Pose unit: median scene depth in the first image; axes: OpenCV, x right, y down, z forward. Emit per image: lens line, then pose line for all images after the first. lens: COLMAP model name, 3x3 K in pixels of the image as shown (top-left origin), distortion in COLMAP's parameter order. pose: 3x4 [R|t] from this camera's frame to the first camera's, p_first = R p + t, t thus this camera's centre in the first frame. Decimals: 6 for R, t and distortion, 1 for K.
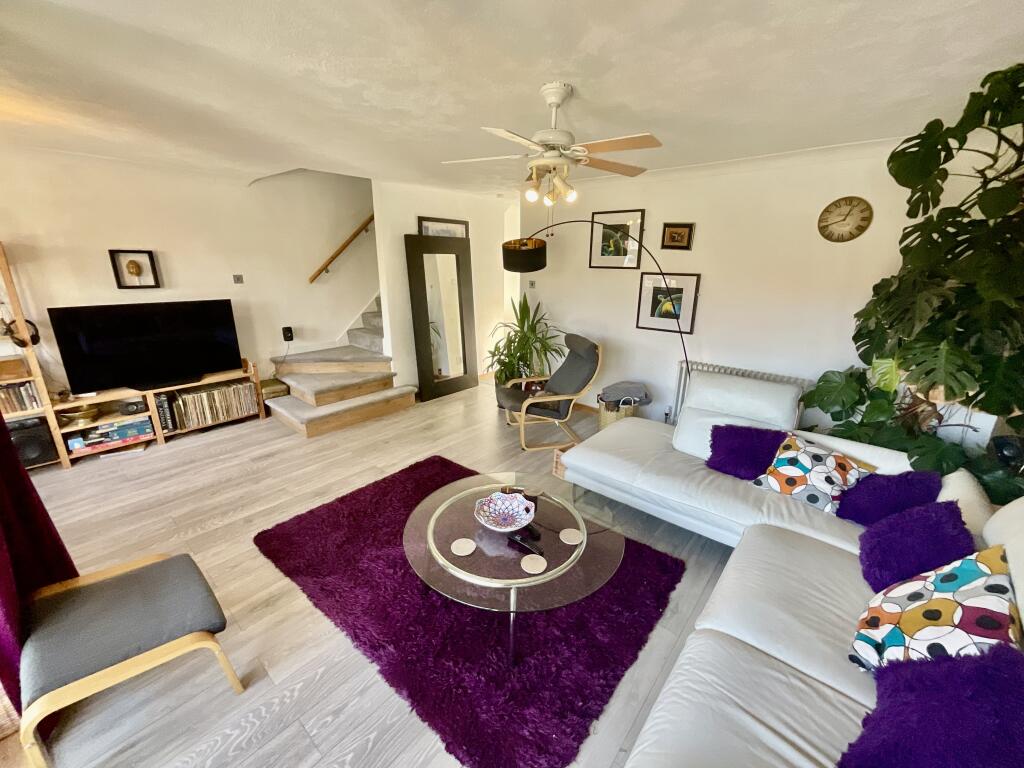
lens RADIAL K [[415.4, 0, 509.2], [0, 415.4, 382.7], [0, 0, 1]] dist [-0.000853, 0.000377]
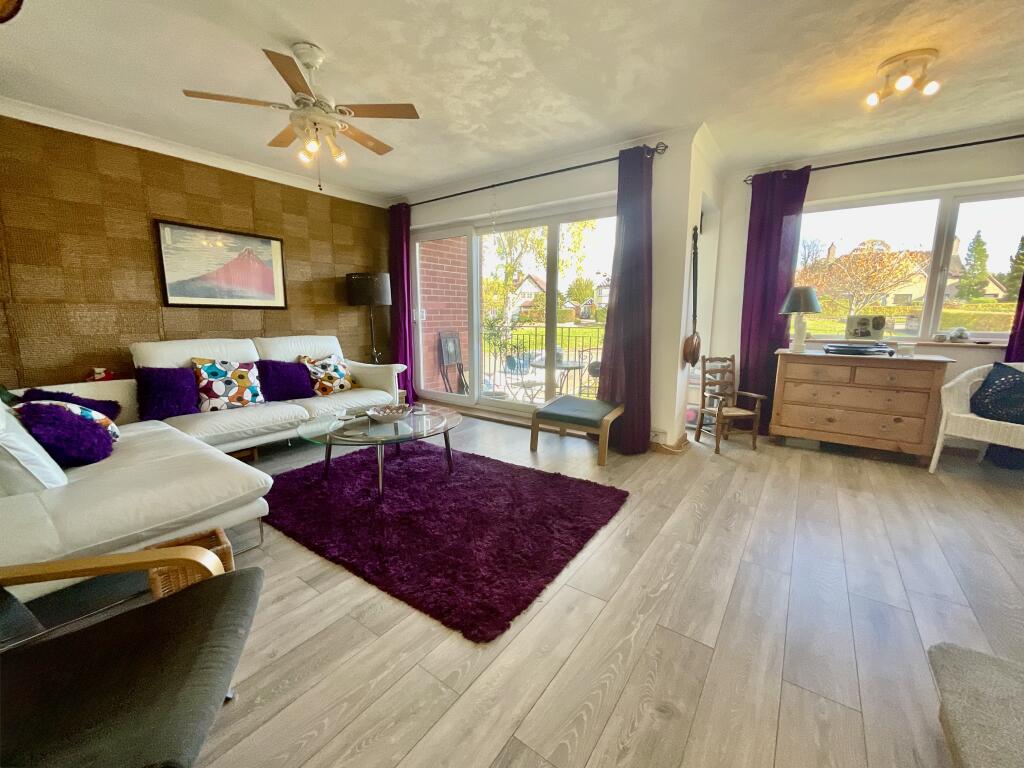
lens RADIAL K [[415.4, 0, 509.2], [0, 415.4, 382.7], [0, 0, 1]] dist [-0.000853, 0.000377]
pose [[-0.996776, 0.009314, -0.079689, -0.232108], [-0.027428, 0.893837, 0.447552, -0.313760], [0.075398, 0.448295, -0.890700, 1.707669]]
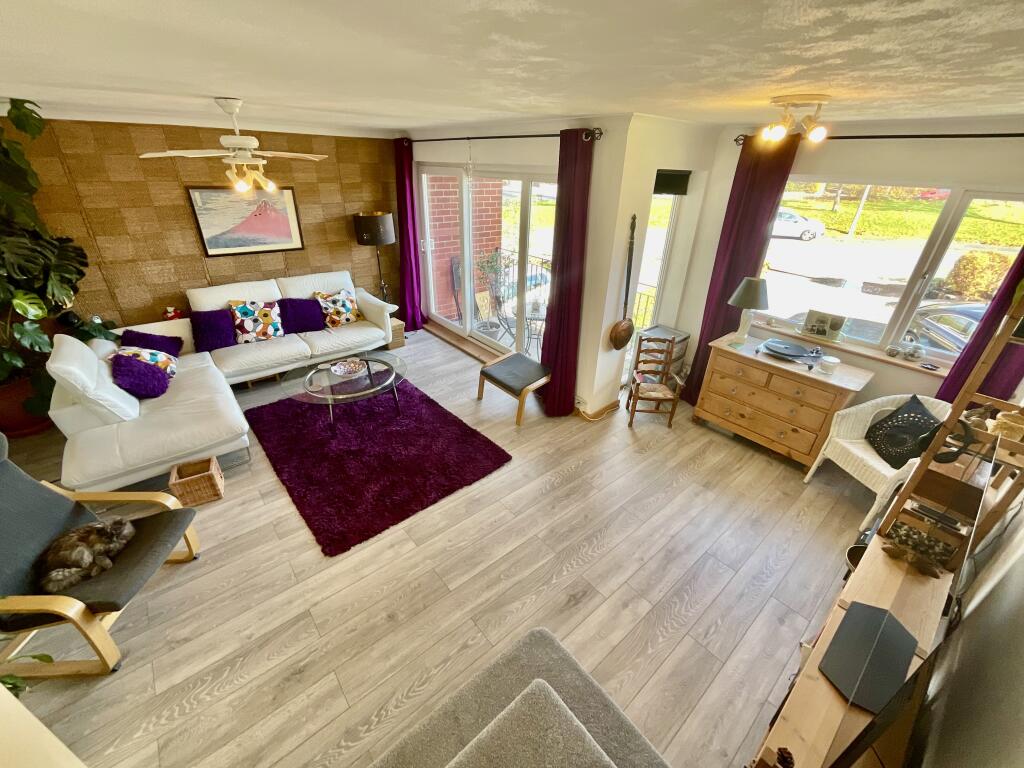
lens RADIAL K [[415.4, 0, 509.2], [0, 415.4, 382.7], [0, 0, 1]] dist [-0.000853, 0.000377]
pose [[-0.986093, -0.101948, 0.131251, -0.729099], [0.020887, 0.707464, 0.706441, -0.705860], [-0.164875, 0.699358, -0.695496, 1.687112]]
